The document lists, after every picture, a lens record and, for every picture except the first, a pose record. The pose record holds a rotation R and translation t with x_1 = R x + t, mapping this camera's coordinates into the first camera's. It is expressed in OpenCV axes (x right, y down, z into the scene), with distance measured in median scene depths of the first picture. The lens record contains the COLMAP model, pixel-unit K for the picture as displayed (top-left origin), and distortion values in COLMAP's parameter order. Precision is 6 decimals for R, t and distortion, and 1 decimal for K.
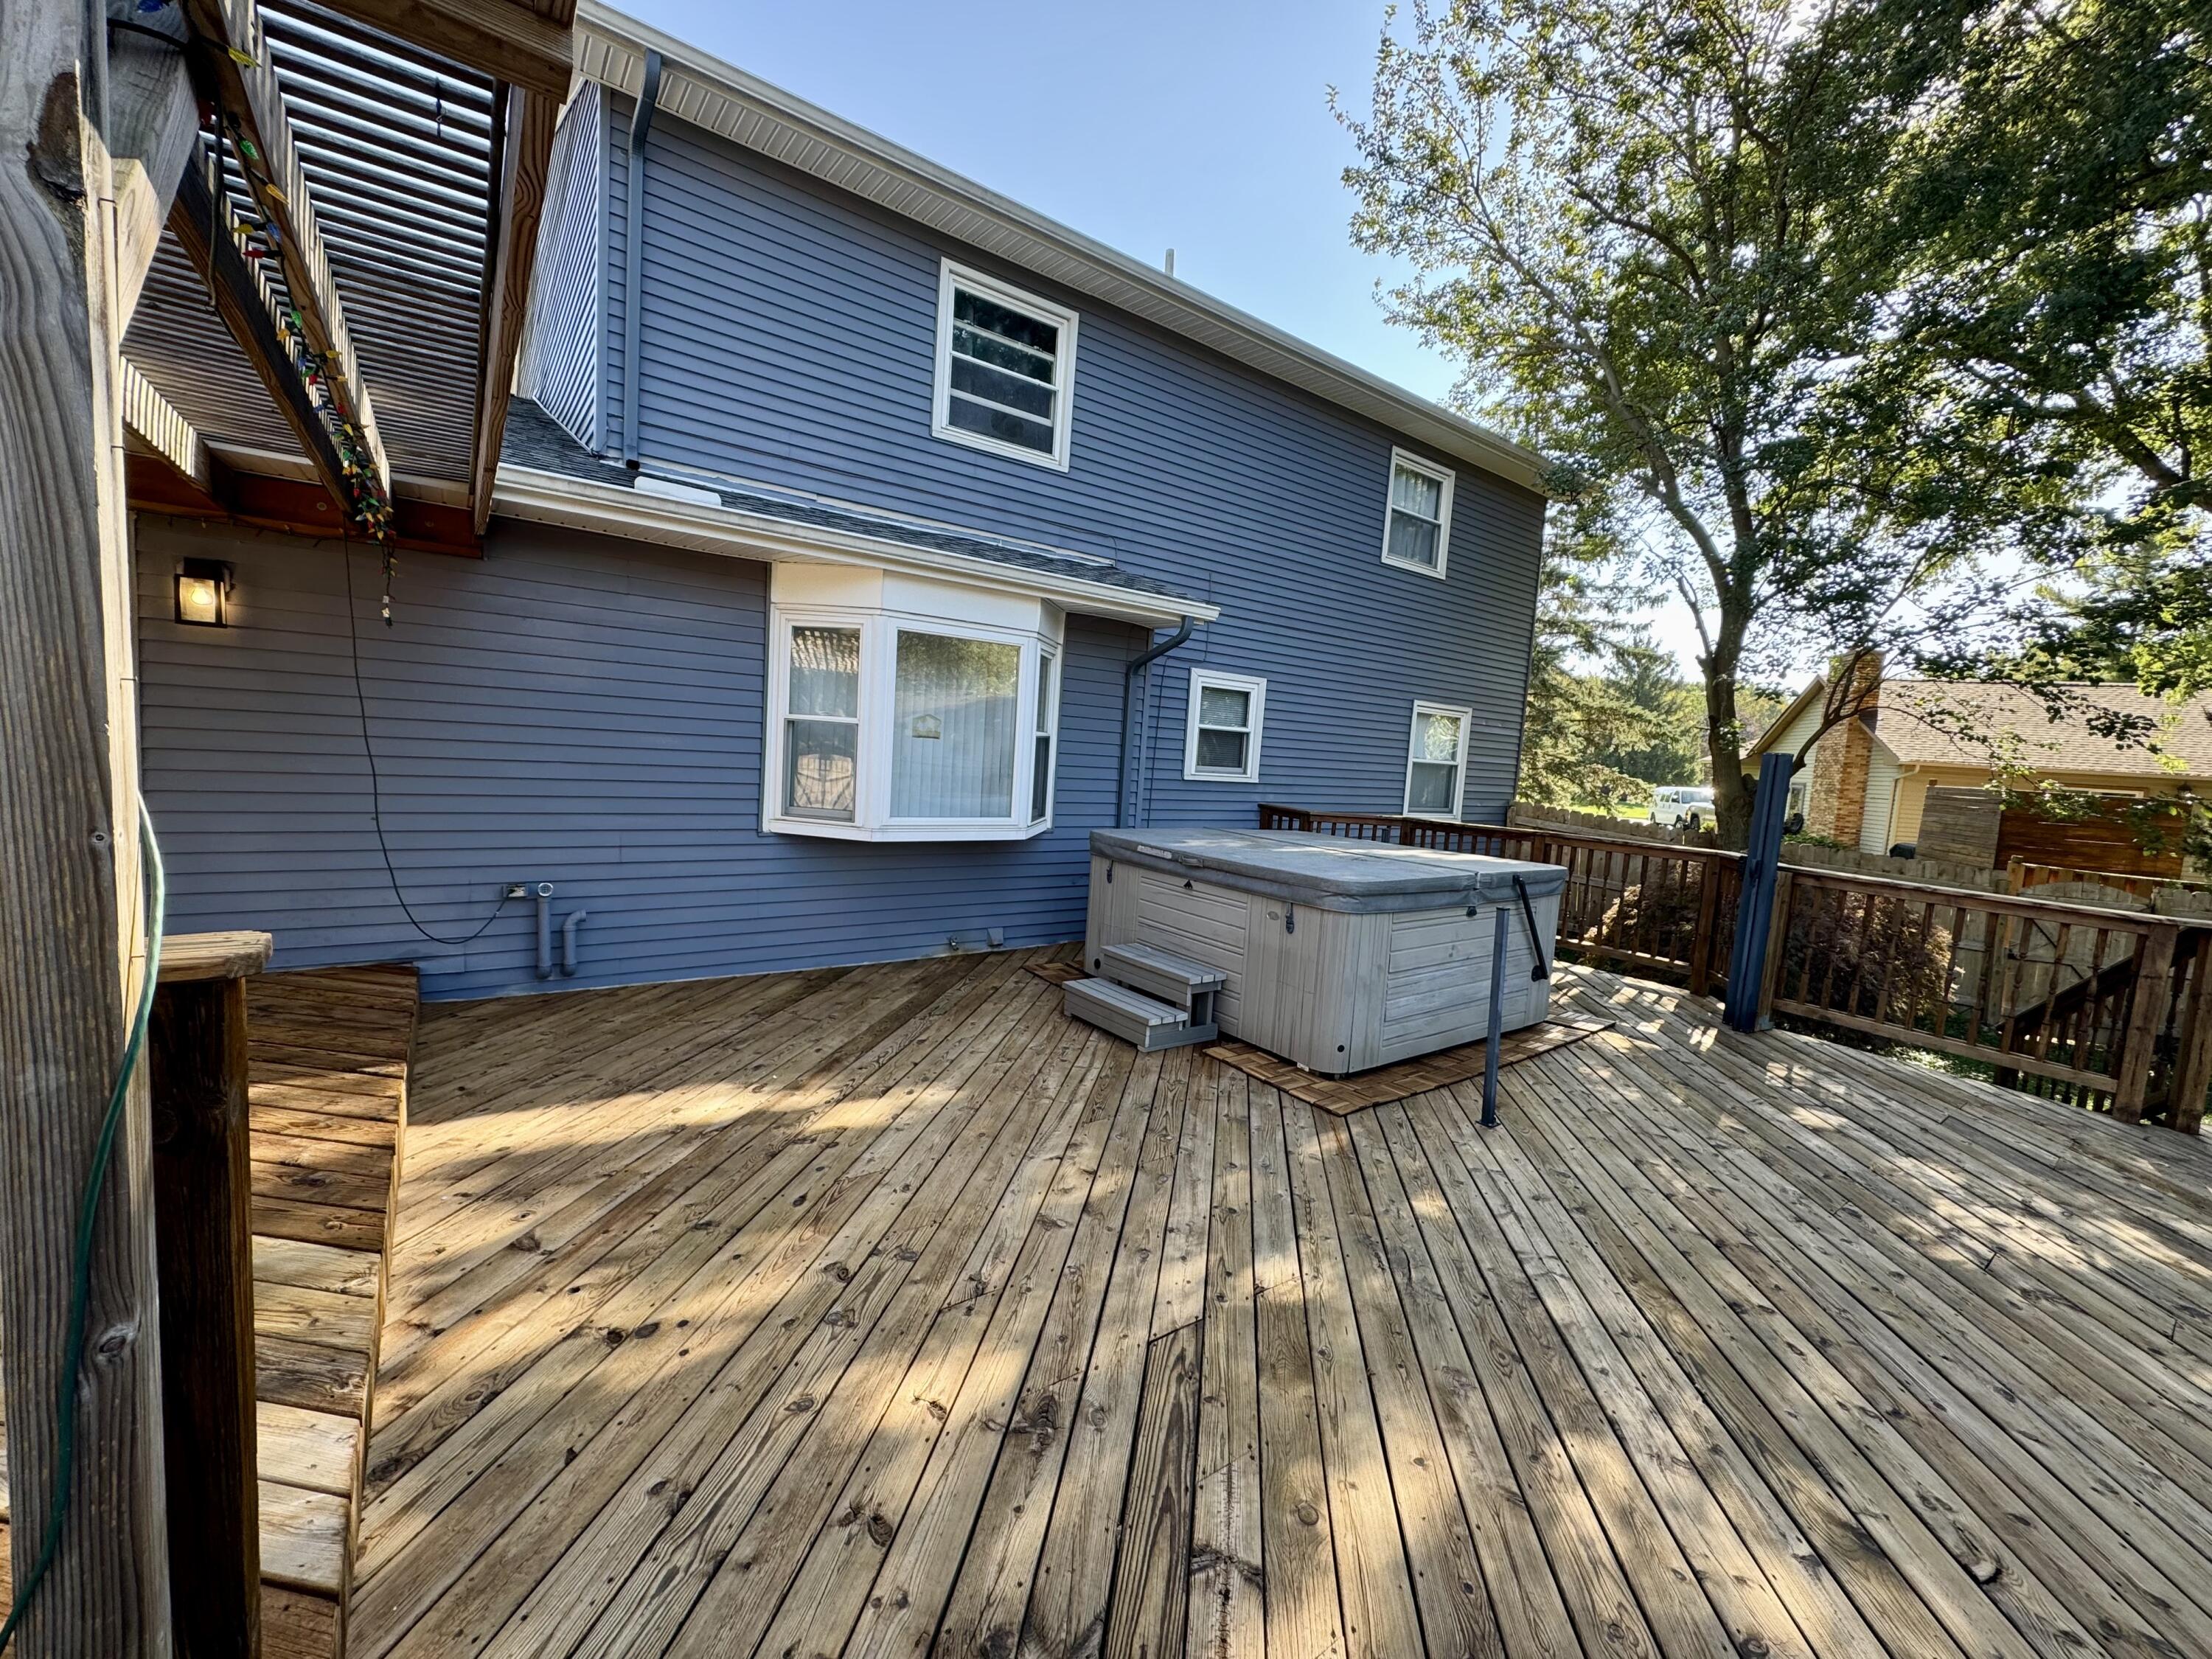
lens RADIAL K [[883.3, 0, 1108.8], [0, 883.3, 829.0], [0, 0, 1]] dist [0.001170, -0.000210]
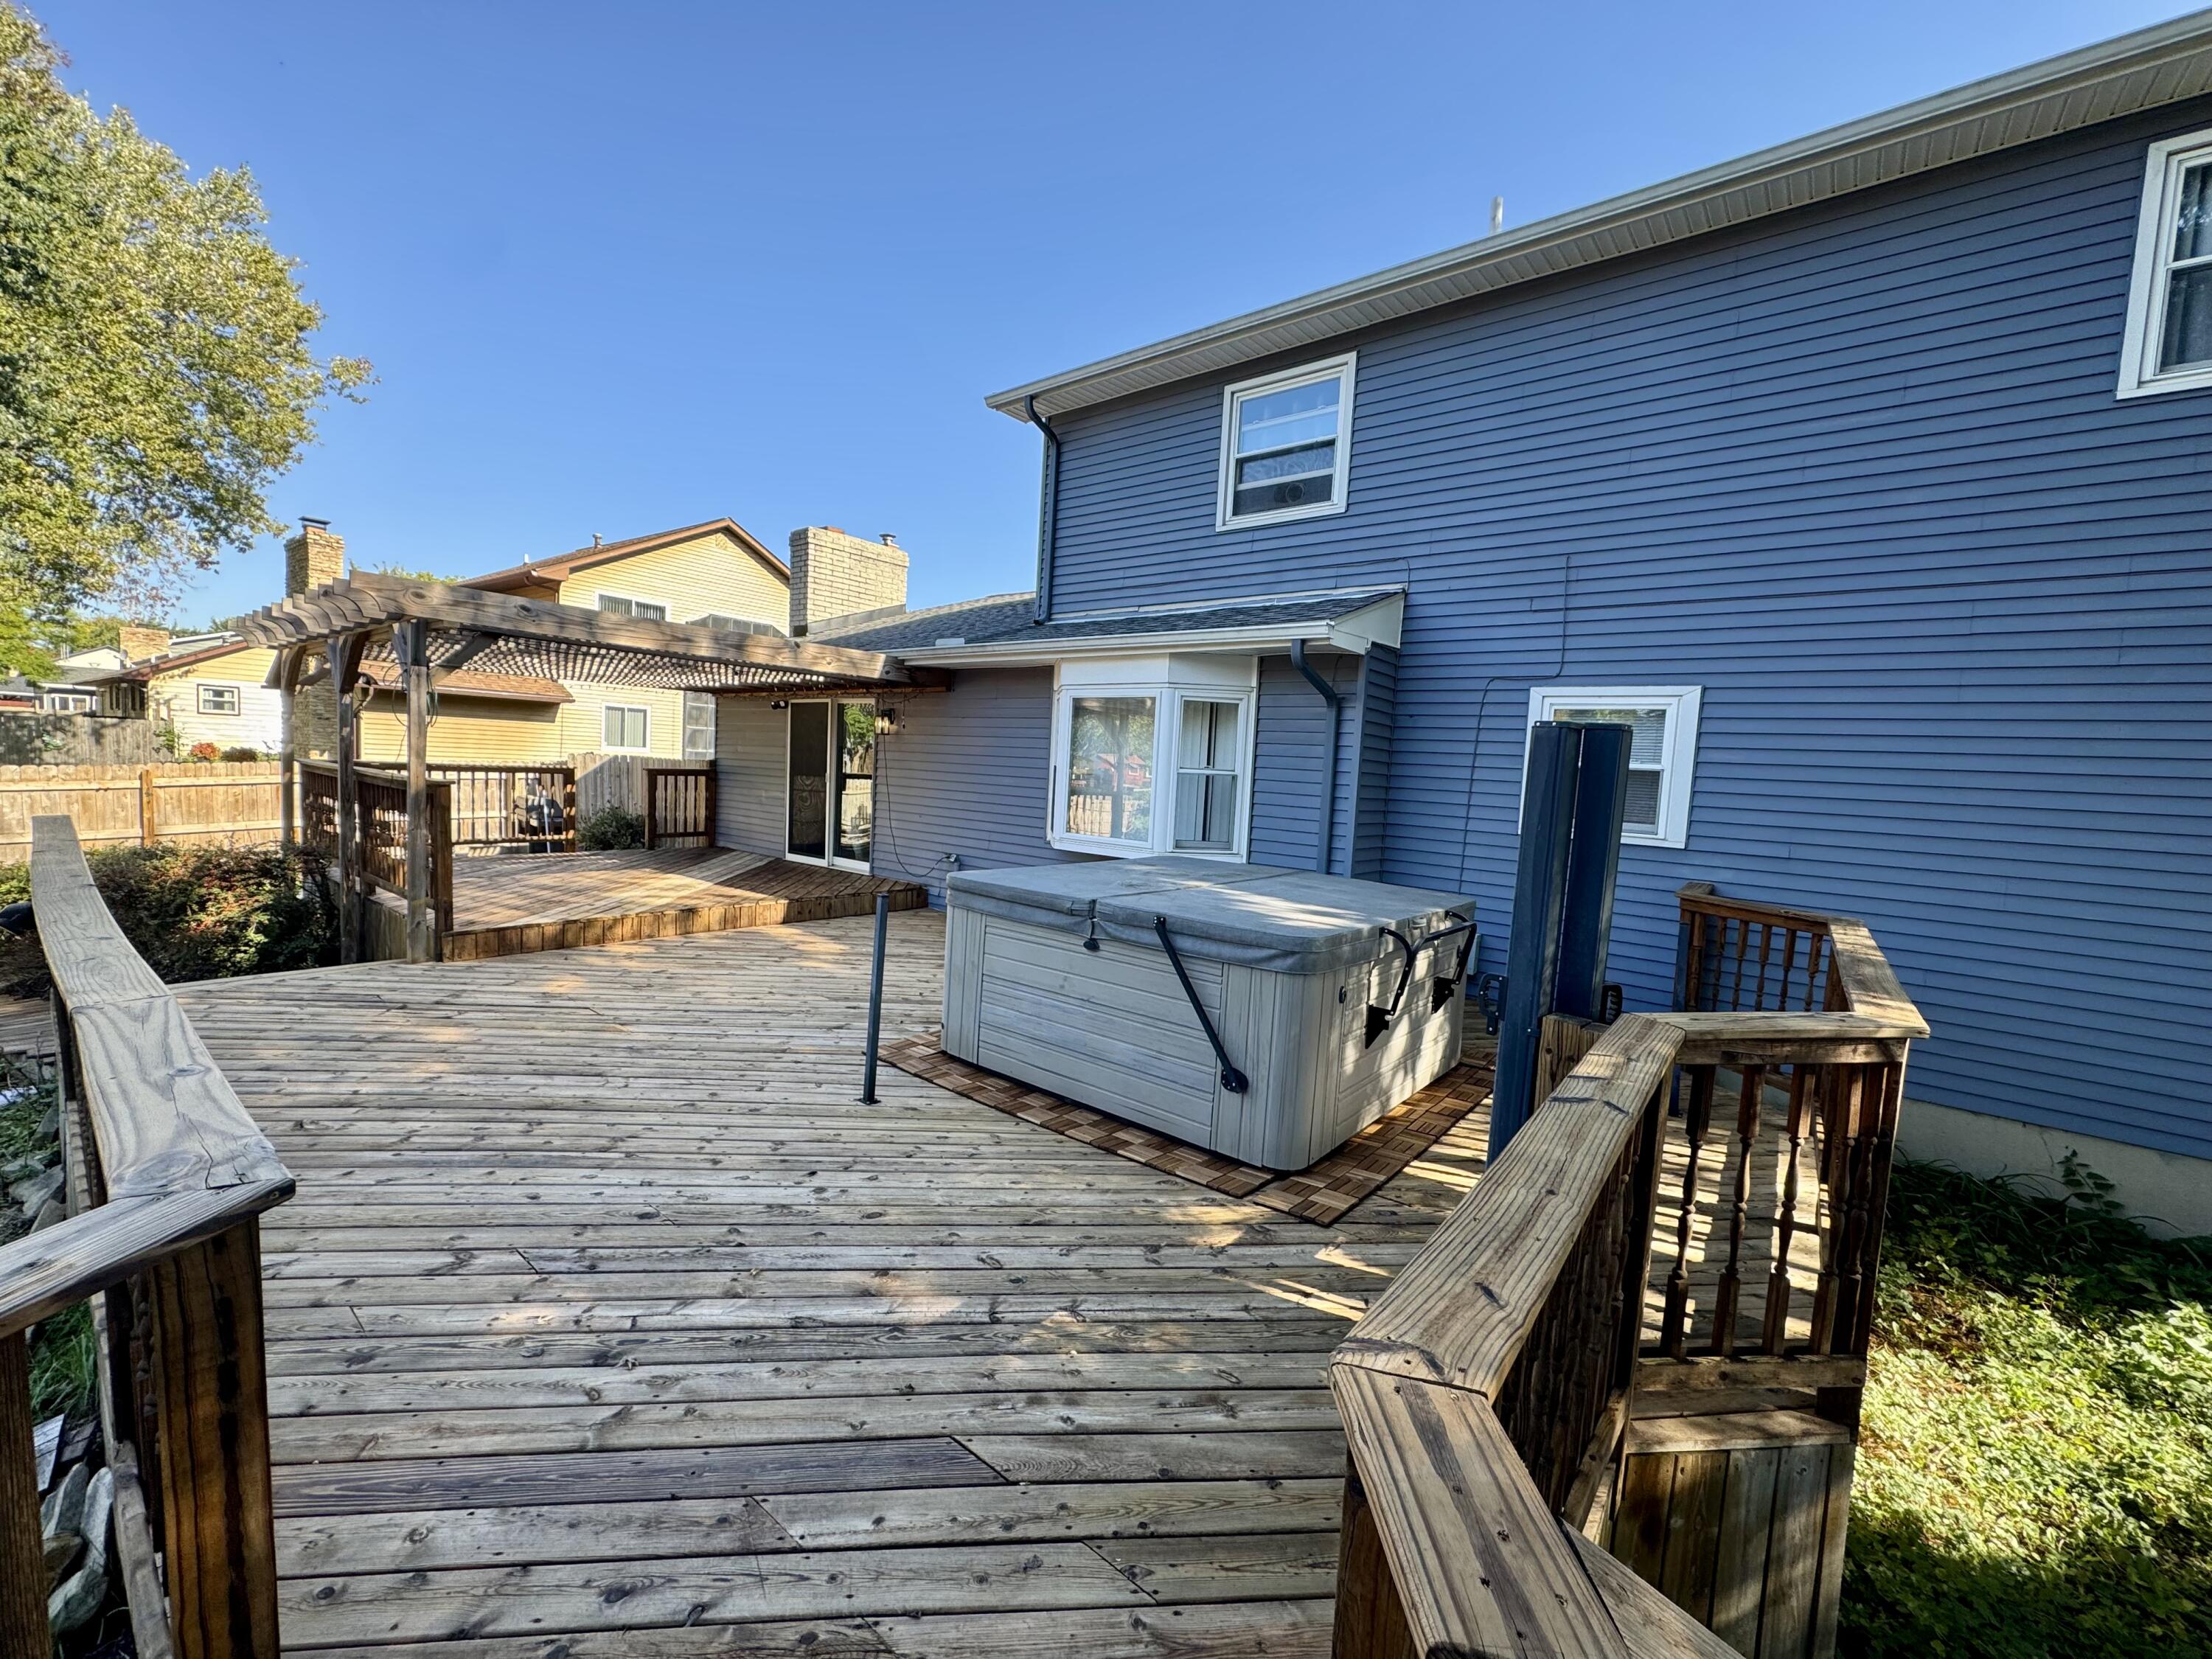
lens RADIAL K [[883.3, 0, 1104.7], [0, 883.3, 836.0], [0, 0, 1]] dist [0.001170, -0.000210]
pose [[0.253291, 0.023537, -0.967104, 1.082112], [-0.128735, 0.991633, -0.009582, -0.002771], [0.958786, 0.126927, 0.254201, 0.692900]]
